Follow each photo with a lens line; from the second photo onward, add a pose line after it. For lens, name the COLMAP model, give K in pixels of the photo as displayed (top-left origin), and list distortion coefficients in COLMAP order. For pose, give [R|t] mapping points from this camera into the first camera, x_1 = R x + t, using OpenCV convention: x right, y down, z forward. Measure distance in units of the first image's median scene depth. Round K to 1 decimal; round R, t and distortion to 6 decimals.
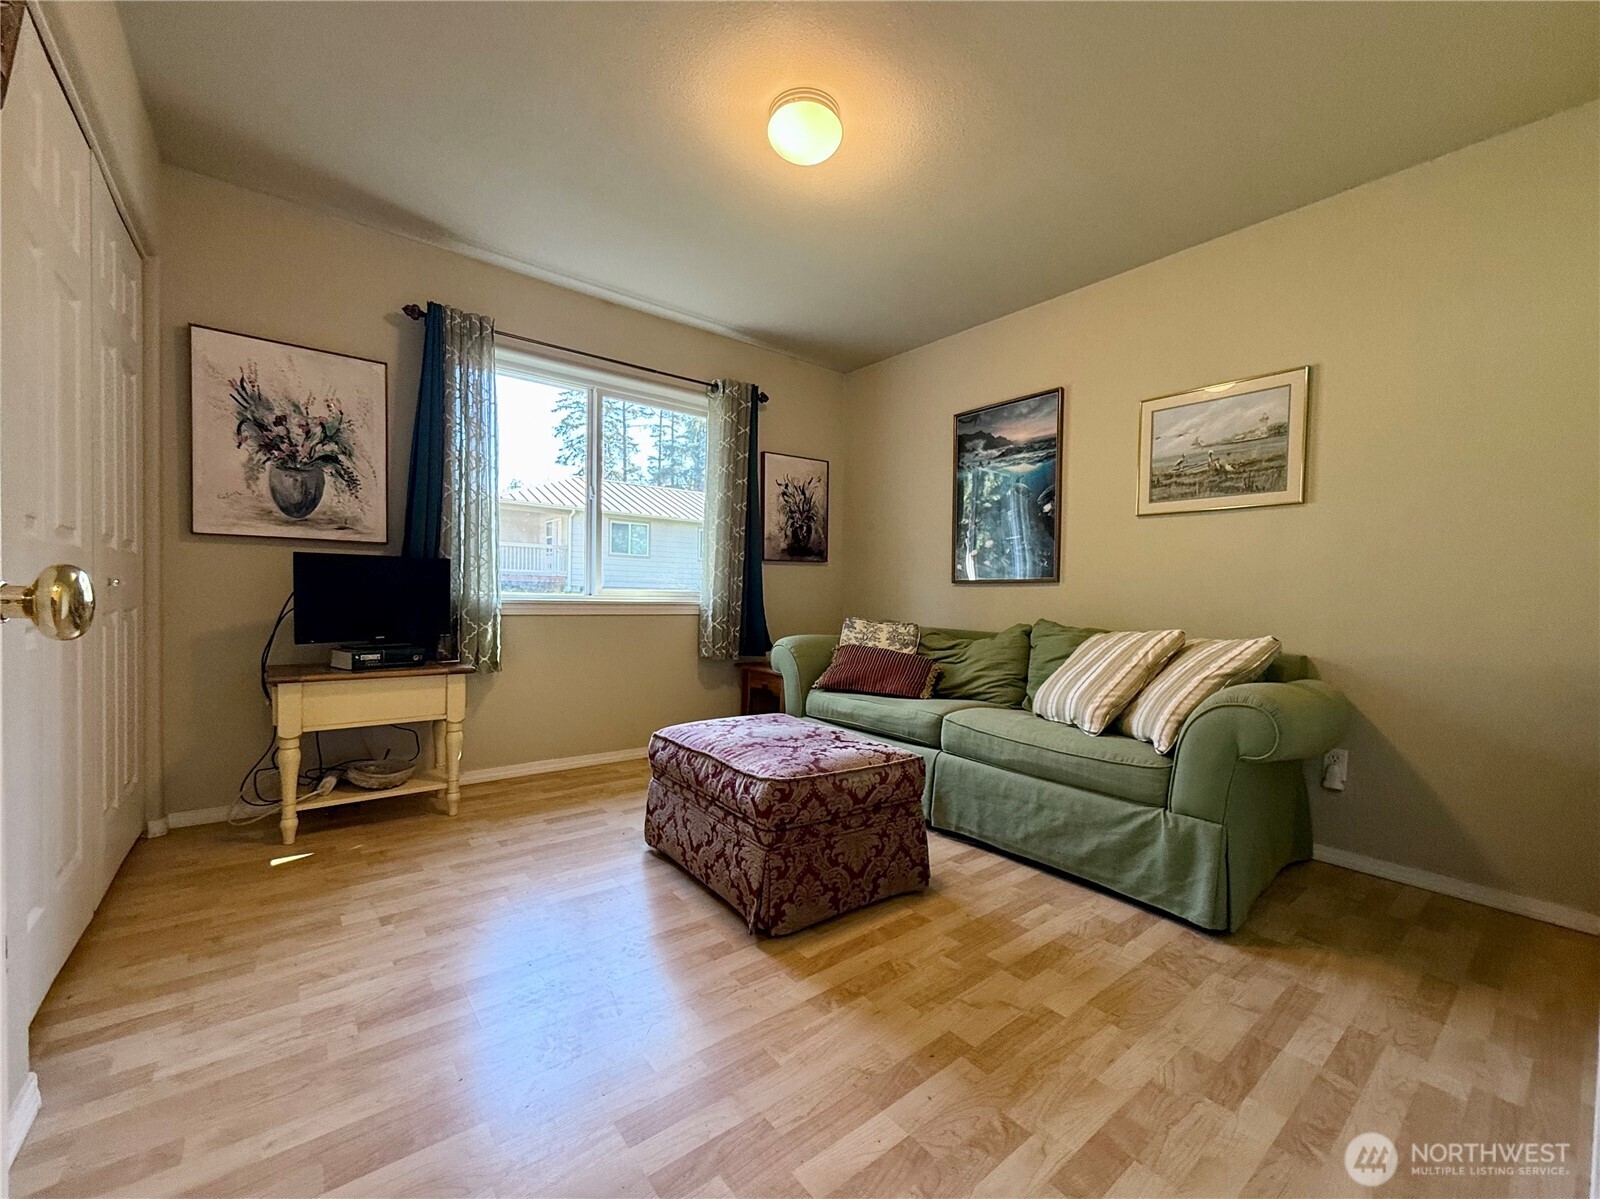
lens RADIAL K [[649.3, 0, 815.1], [0, 649.3, 608.3], [0, 0, 1]] dist [-0.002254, -0.000135]
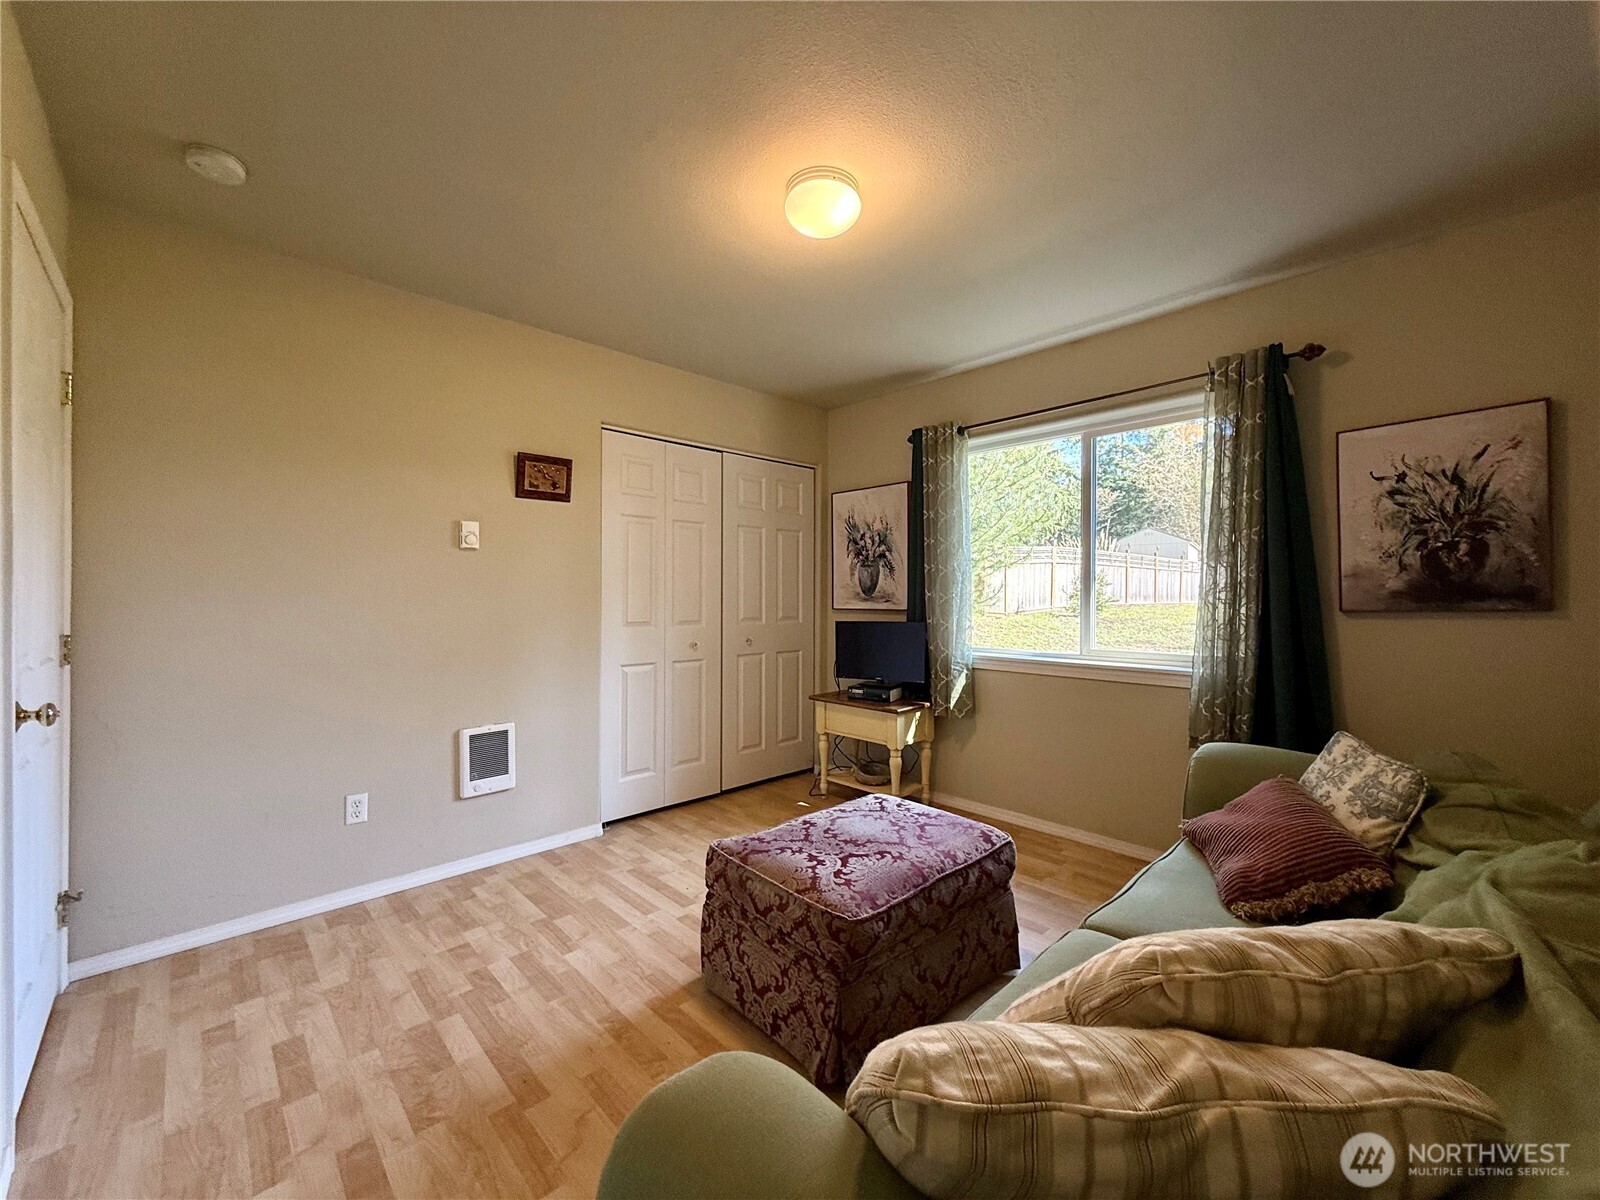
lens RADIAL K [[649.3, 0, 814.6], [0, 649.3, 596.4], [0, 0, 1]] dist [-0.002254, -0.000135]
pose [[0.082716, -0.020625, -0.996360, 0.756280], [-0.023269, 0.999473, -0.022621, -0.101174], [0.996301, 0.025056, 0.082192, 0.742806]]
